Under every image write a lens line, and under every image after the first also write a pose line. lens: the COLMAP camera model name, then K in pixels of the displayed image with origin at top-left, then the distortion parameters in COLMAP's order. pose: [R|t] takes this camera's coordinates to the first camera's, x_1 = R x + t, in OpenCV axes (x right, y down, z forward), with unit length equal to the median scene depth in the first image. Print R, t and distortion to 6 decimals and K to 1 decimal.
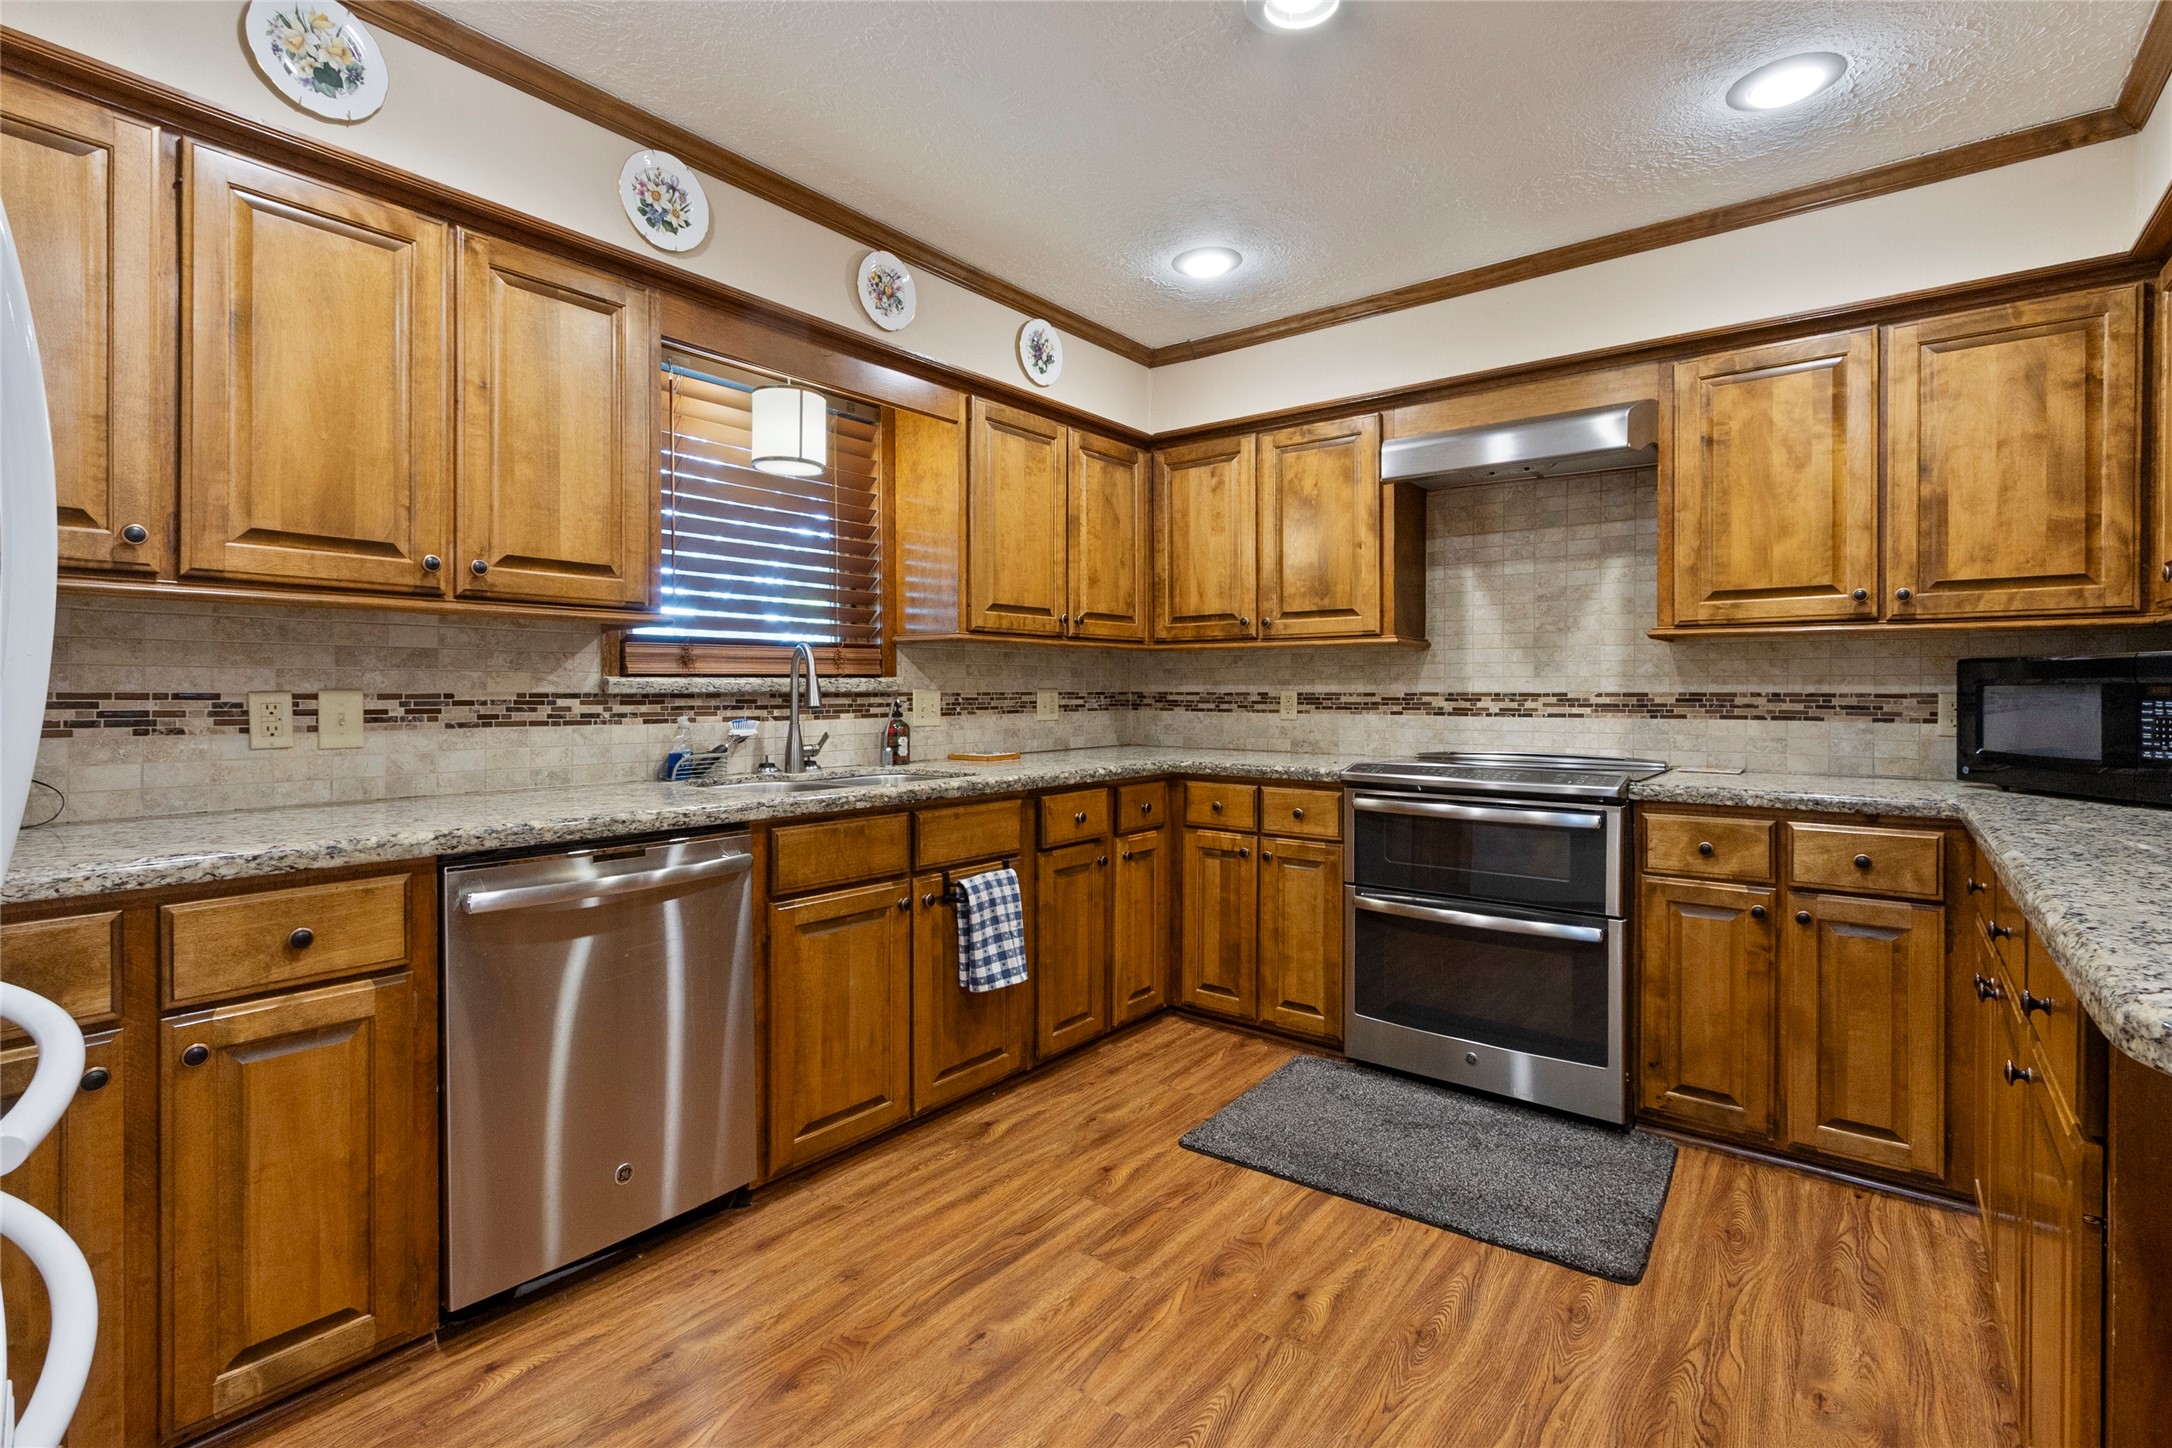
lens RADIAL K [[1014.0, 0, 1080.8], [0, 1014.0, 707.3], [0, 0, 1]] dist [0.000036, -0.003741]
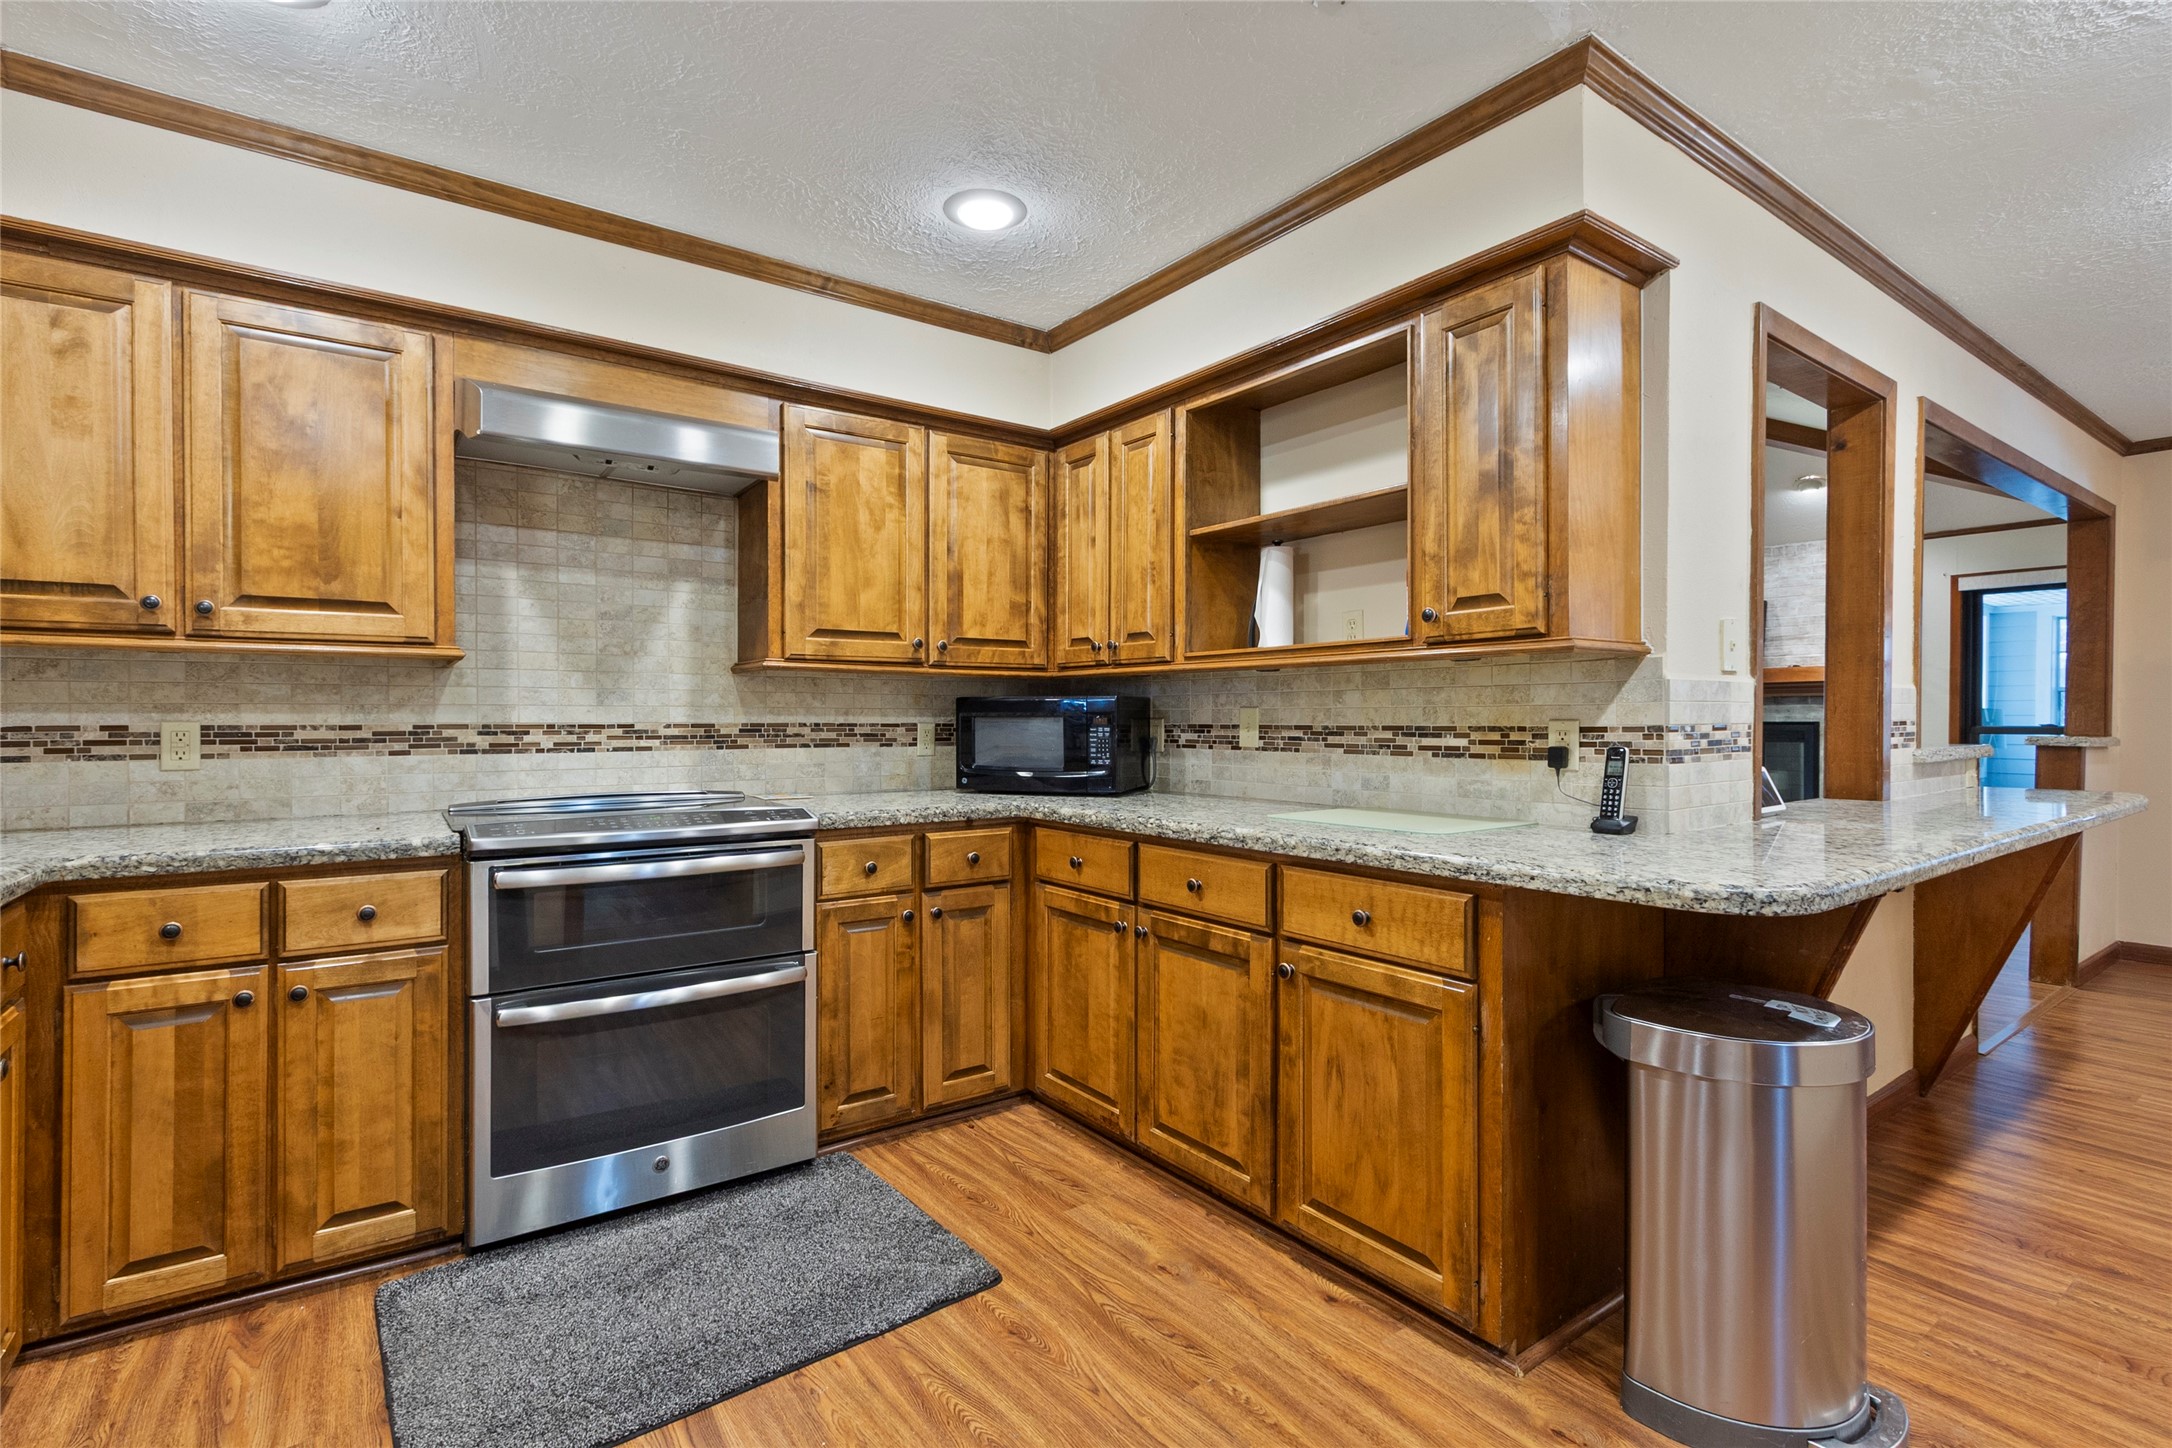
lens RADIAL K [[992.0, 0, 1081.8], [0, 992.0, 725.5], [0, 0, 1]] dist [0.000541, -0.000029]
pose [[0.270780, -0.006116, 0.962622, -0.329889], [0.016431, 0.999864, 0.001731, -0.009790], [-0.962501, 0.015348, 0.270844, 0.478636]]
